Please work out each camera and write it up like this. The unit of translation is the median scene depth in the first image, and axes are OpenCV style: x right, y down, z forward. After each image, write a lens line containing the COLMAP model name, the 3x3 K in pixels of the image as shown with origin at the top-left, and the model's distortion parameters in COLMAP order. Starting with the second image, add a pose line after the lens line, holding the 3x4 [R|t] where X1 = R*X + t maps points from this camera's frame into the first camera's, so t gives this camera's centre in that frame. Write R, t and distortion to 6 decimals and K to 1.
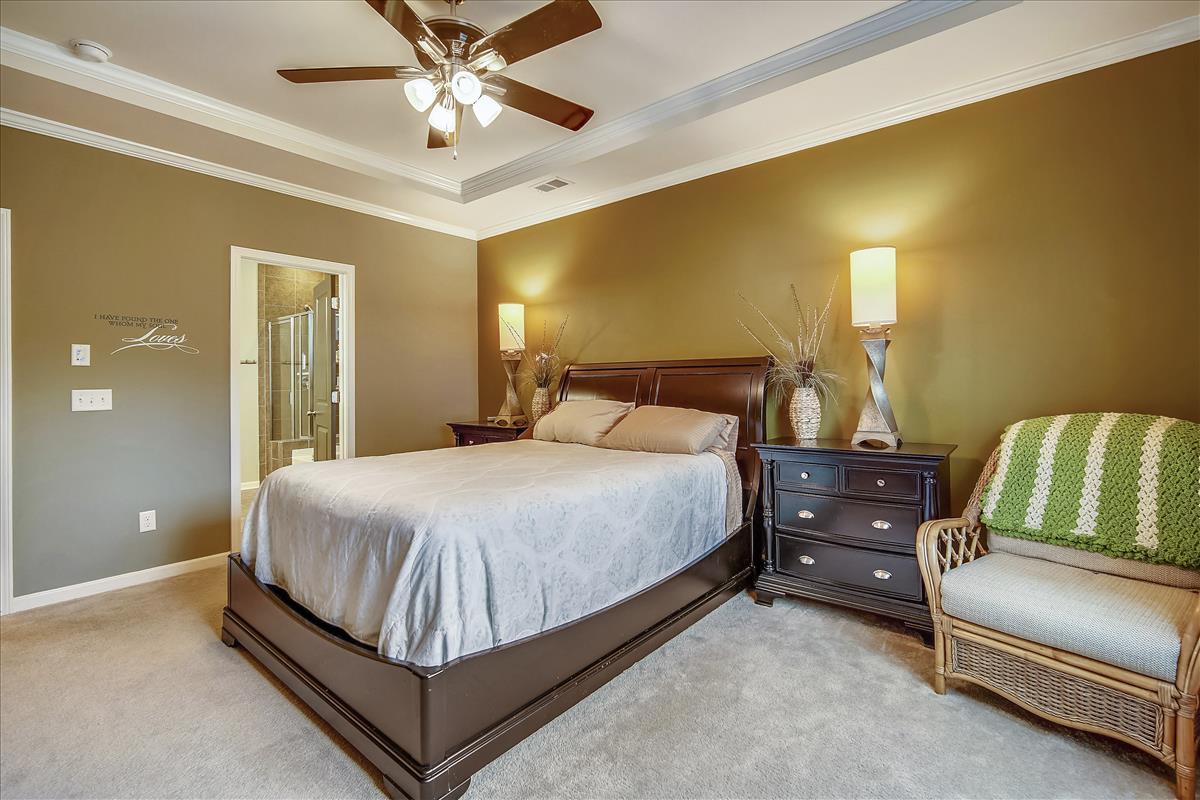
lens RADIAL K [[545.6, 0, 595.4], [0, 545.6, 393.7], [0, 0, 1]] dist [-0.014688, 0.000238]
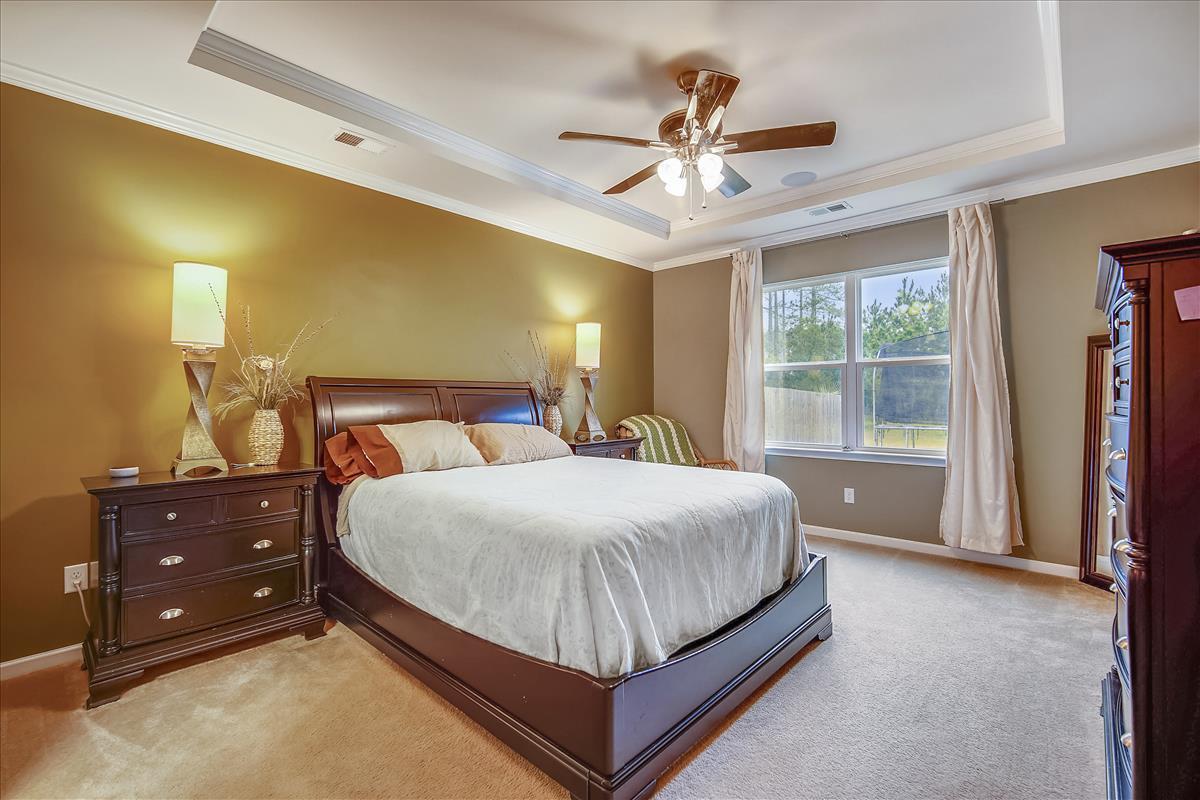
lens RADIAL K [[516.6, 0, 596.2], [0, 516.6, 404.8], [0, 0, 1]] dist [-0.024841, 0.007897]
pose [[0.057525, 0.002625, 0.998341, -0.684158], [0.025884, 0.999656, -0.004120, -0.001968], [-0.998008, 0.026078, 0.057438, 0.544158]]
